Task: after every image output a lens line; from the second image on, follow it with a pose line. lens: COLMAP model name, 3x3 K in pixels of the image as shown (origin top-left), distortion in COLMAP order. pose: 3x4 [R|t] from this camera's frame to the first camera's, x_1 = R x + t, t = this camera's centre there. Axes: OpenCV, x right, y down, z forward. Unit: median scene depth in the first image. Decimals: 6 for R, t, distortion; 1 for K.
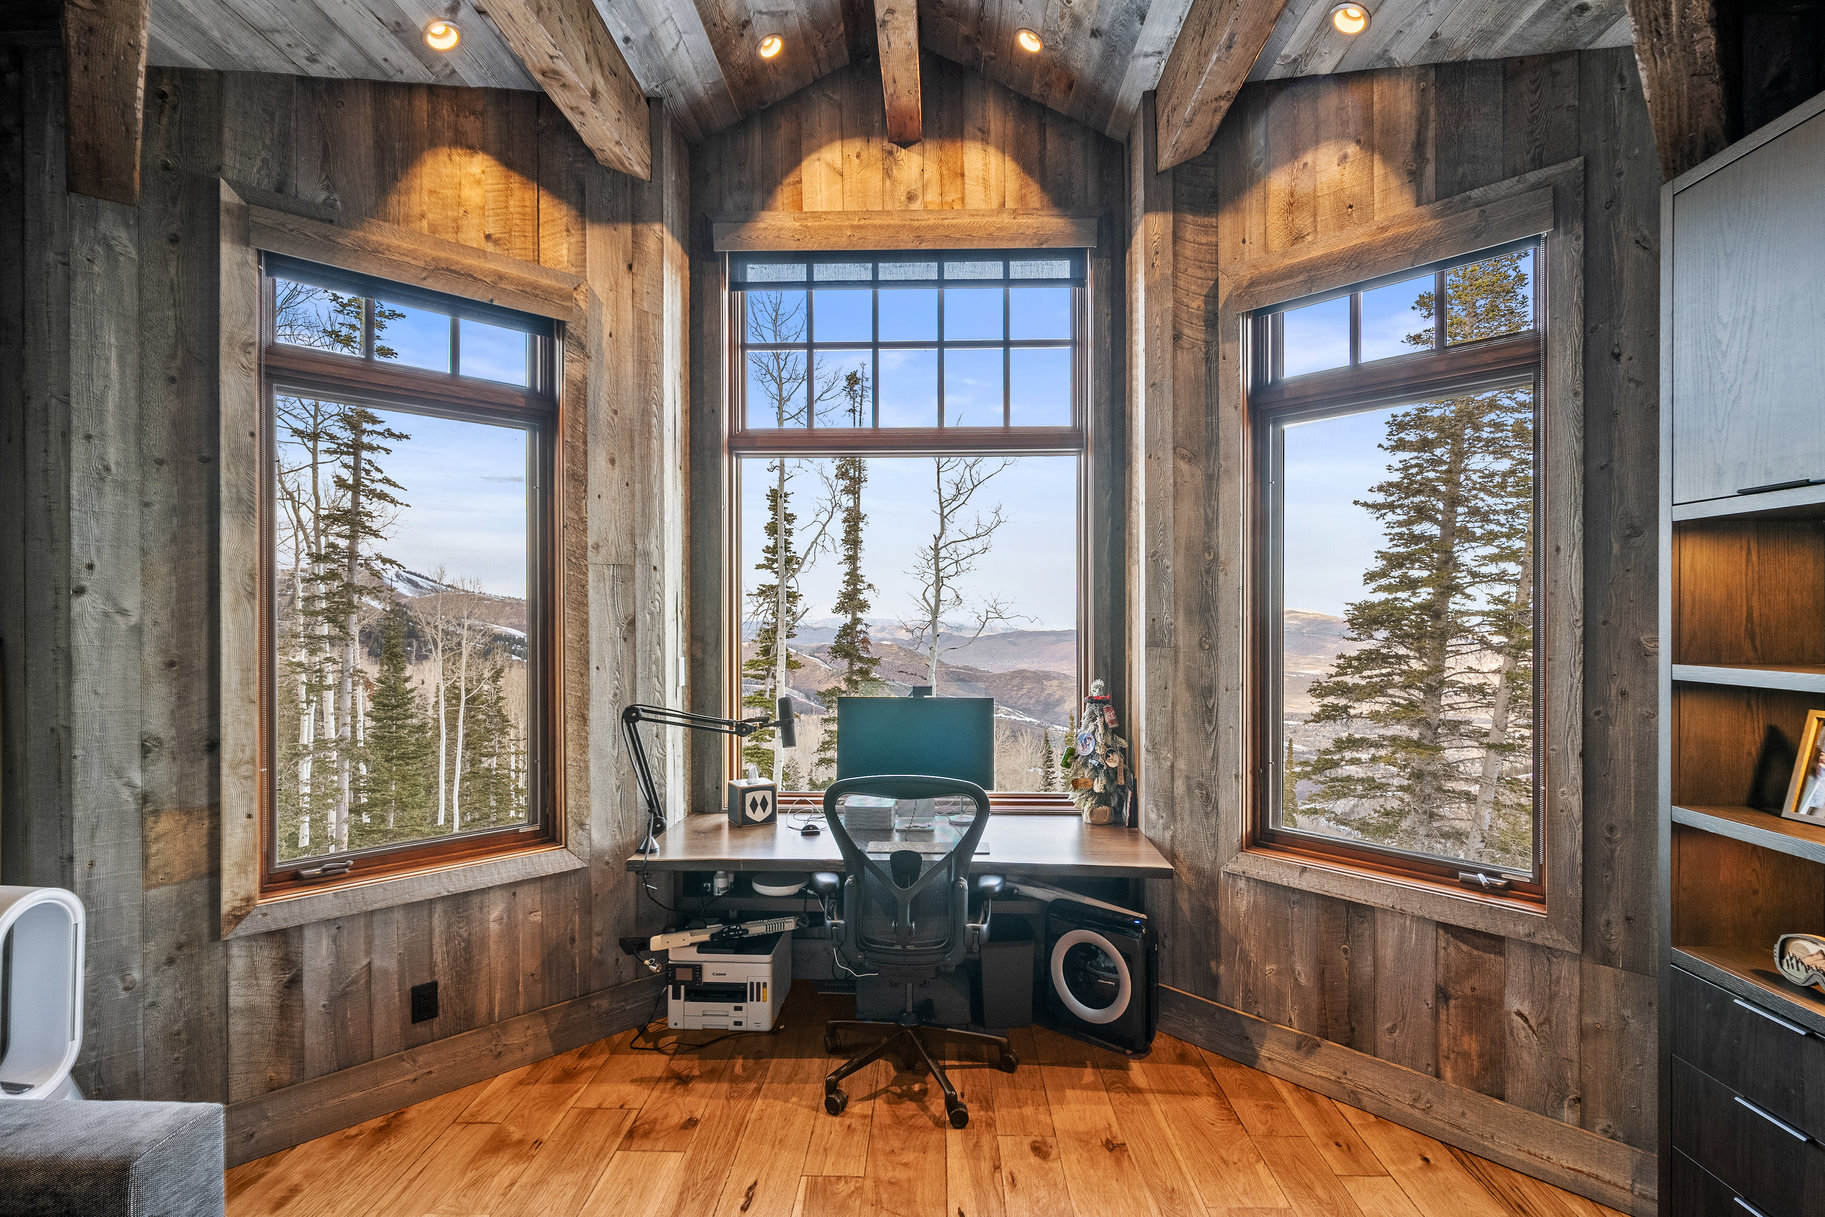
lens RADIAL K [[866.9, 0, 945.0], [0, 866.9, 619.6], [0, 0, 1]] dist [-0.000029, 0.000285]
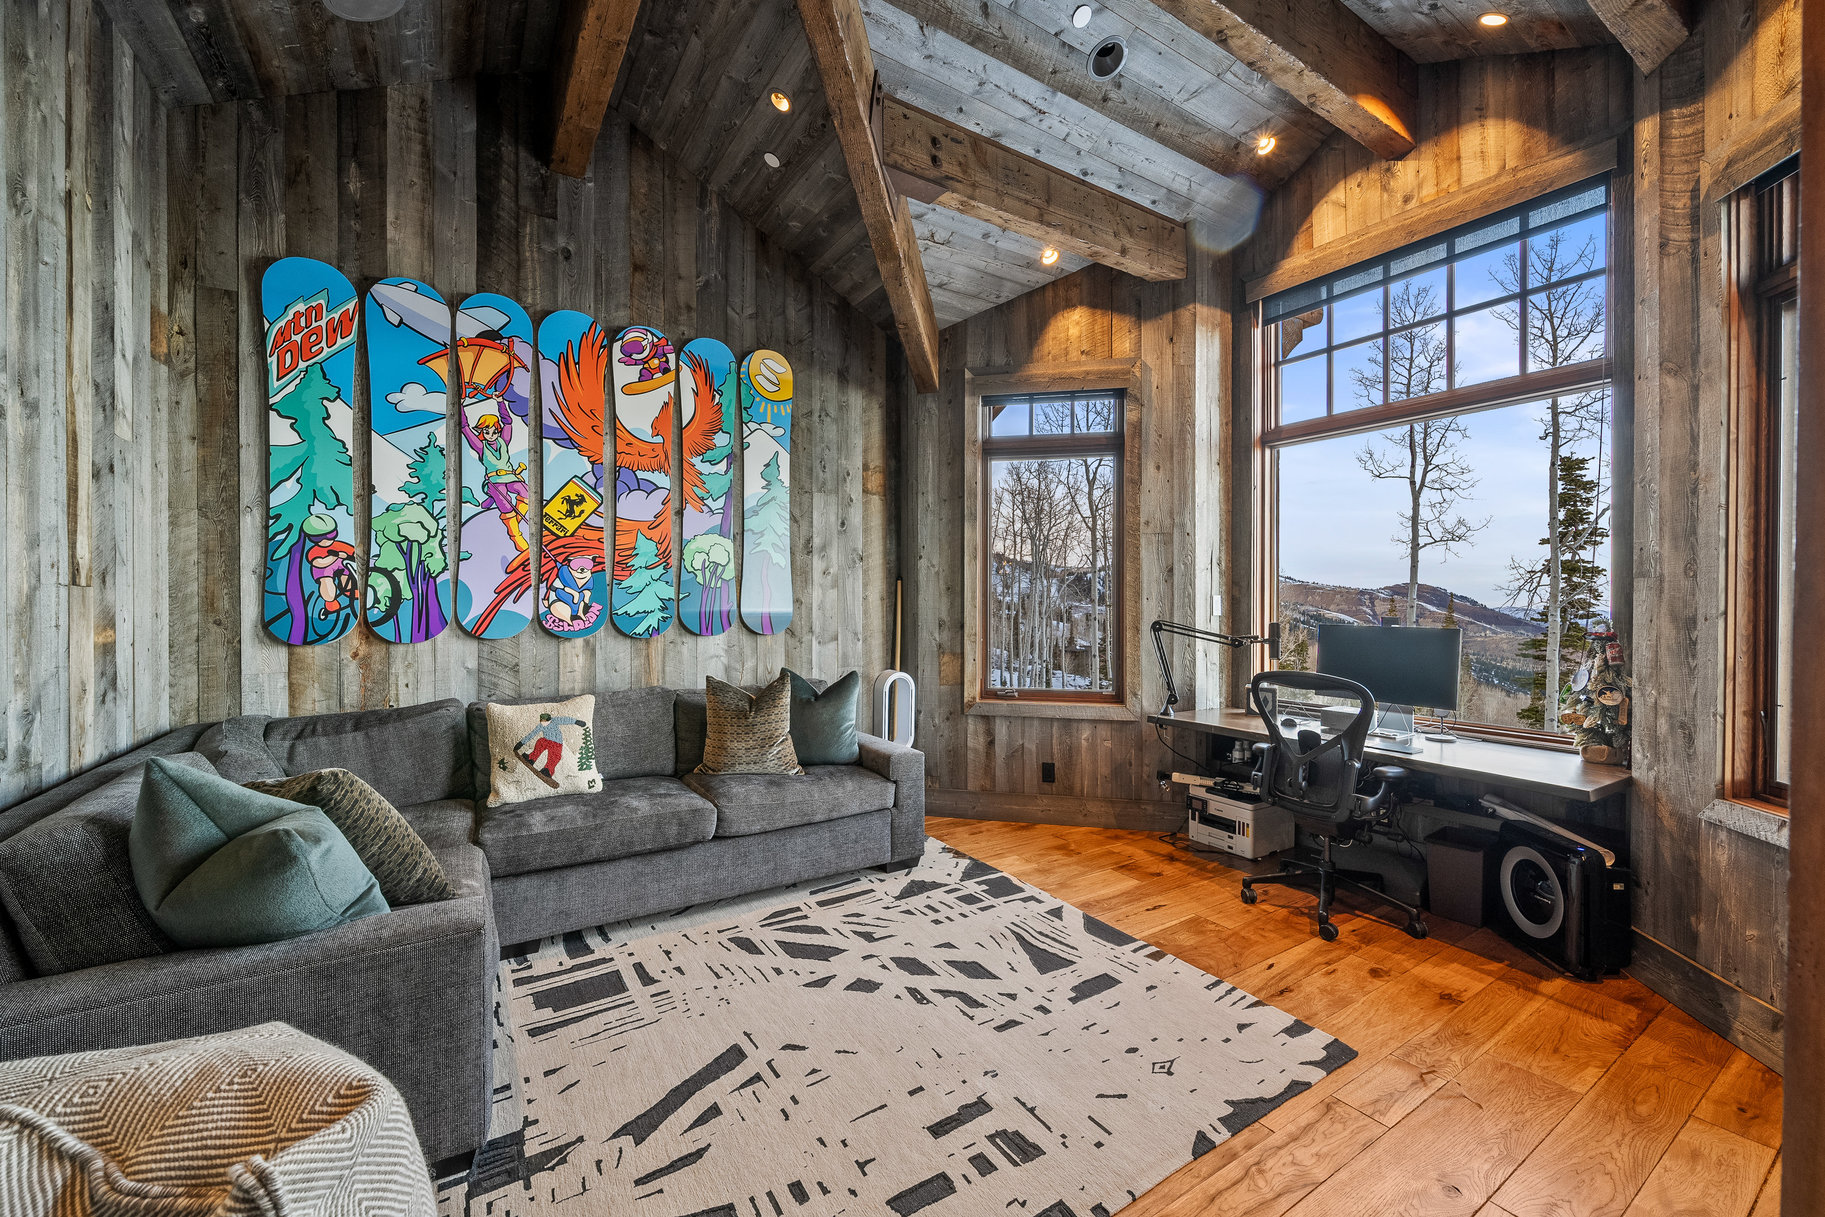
lens RADIAL K [[731.0, 0, 913.0], [0, 731.0, 608.3], [0, 0, 1]] dist [-0.005385, -0.000465]
pose [[0.558482, 0.009038, -0.829468, 0.495390], [-0.003546, 0.999958, 0.008507, 0.066232], [0.829509, -0.001810, 0.558490, -0.114696]]
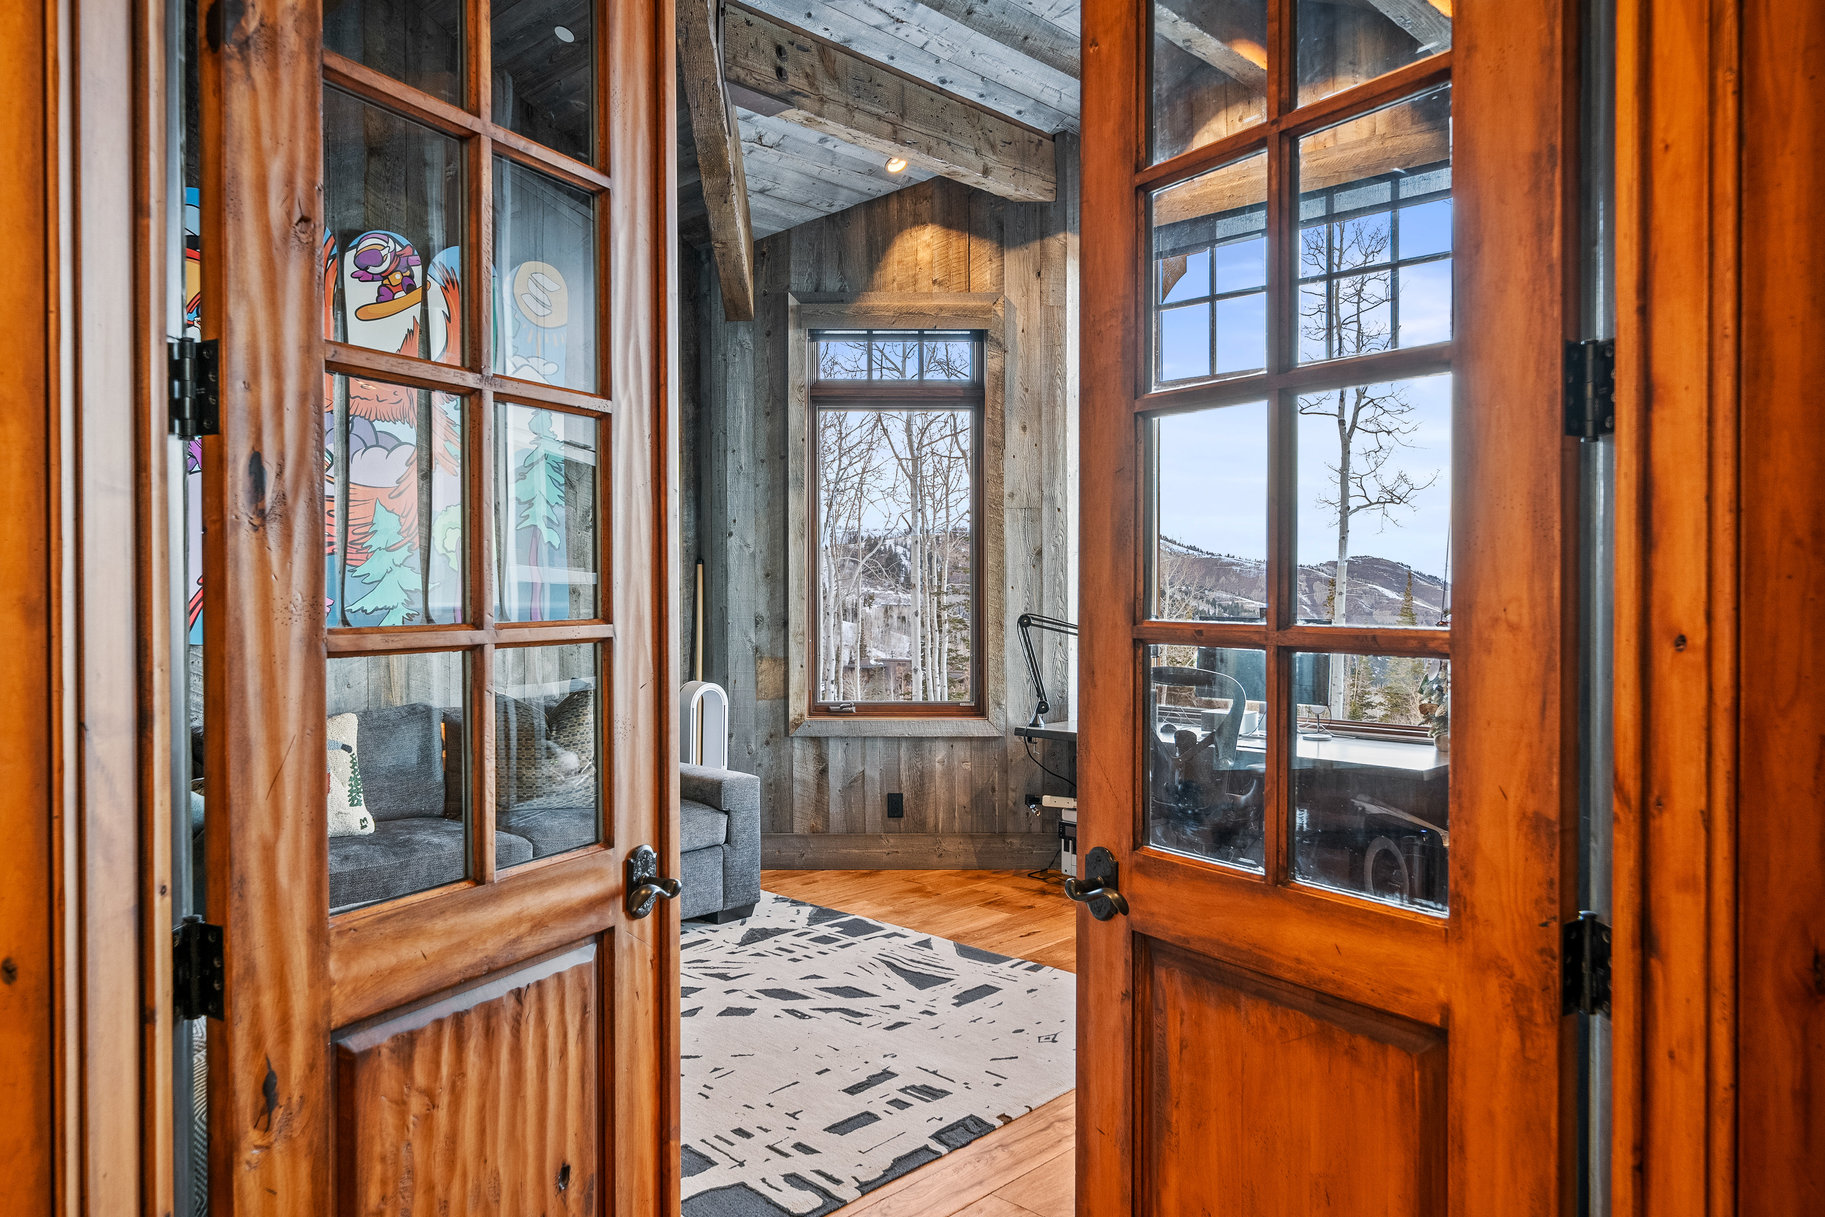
lens RADIAL K [[1229.4, 0, 905.1], [0, 1229.4, 604.4], [0, 0, 1]] dist [-0.005707, 0.002201]
pose [[0.743932, 0.009078, -0.668193, 0.754314], [-0.000514, 0.999915, 0.013013, 0.059666], [0.668255, -0.009337, 0.743874, -0.515310]]
